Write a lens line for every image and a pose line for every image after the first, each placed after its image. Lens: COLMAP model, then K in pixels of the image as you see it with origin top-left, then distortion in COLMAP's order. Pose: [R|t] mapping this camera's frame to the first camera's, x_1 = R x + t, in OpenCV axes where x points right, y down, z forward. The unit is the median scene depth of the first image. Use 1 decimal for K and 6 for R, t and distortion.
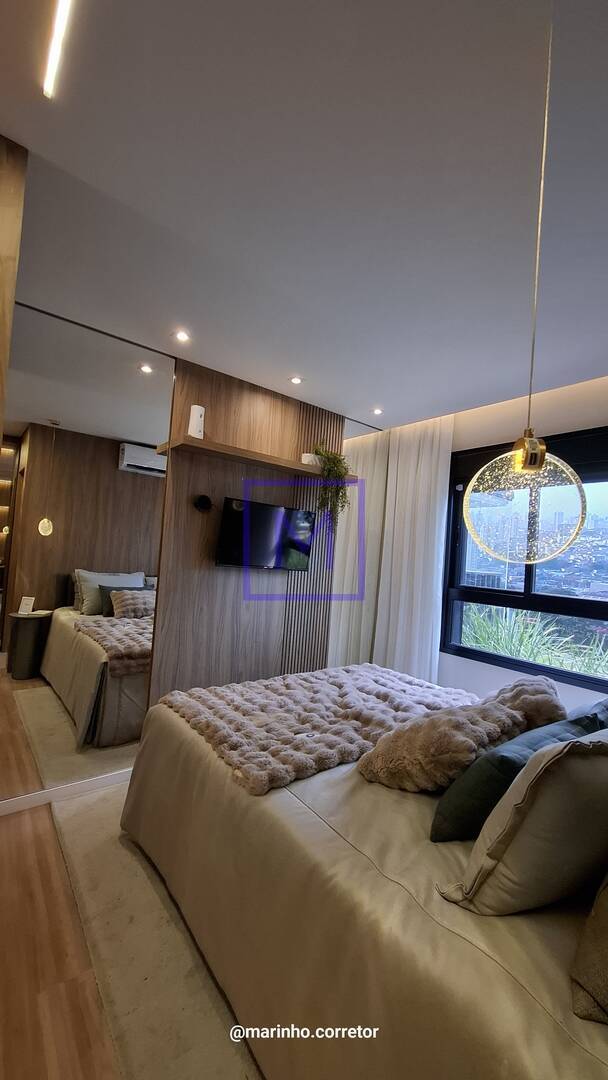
lens RADIAL K [[425.4, 0, 305.5], [0, 425.4, 543.6], [0, 0, 1]] dist [0.001519, 0.000384]
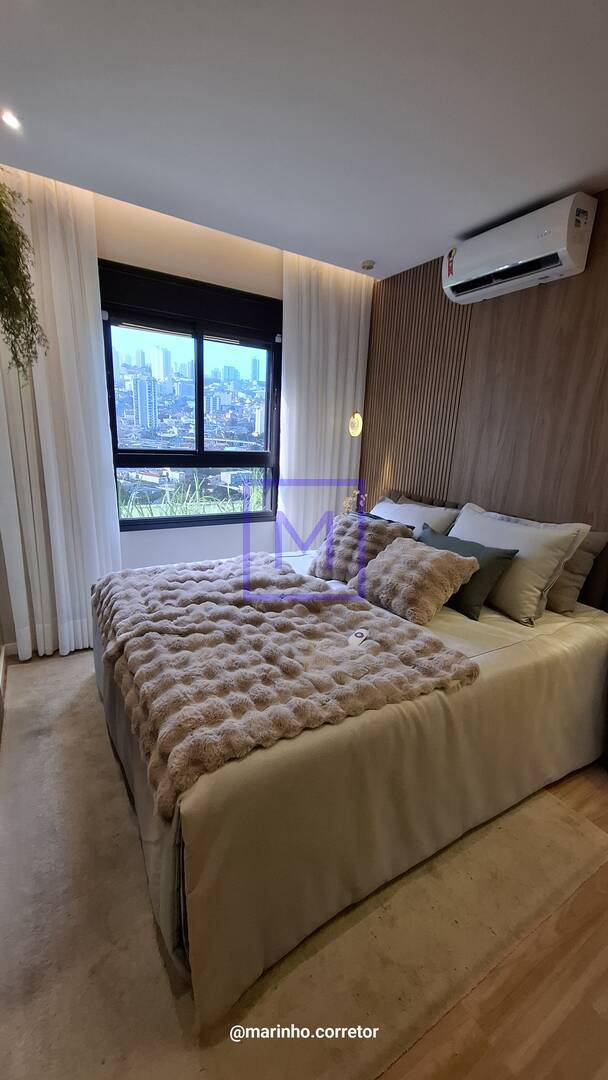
lens RADIAL K [[425.4, 0, 305.5], [0, 425.4, 543.6], [0, 0, 1]] dist [0.001519, 0.000384]
pose [[0.134118, -0.309969, 0.941239, -0.626203], [-0.066211, 0.944895, 0.320607, -0.024936], [-0.988751, -0.105320, 0.106204, 0.790180]]
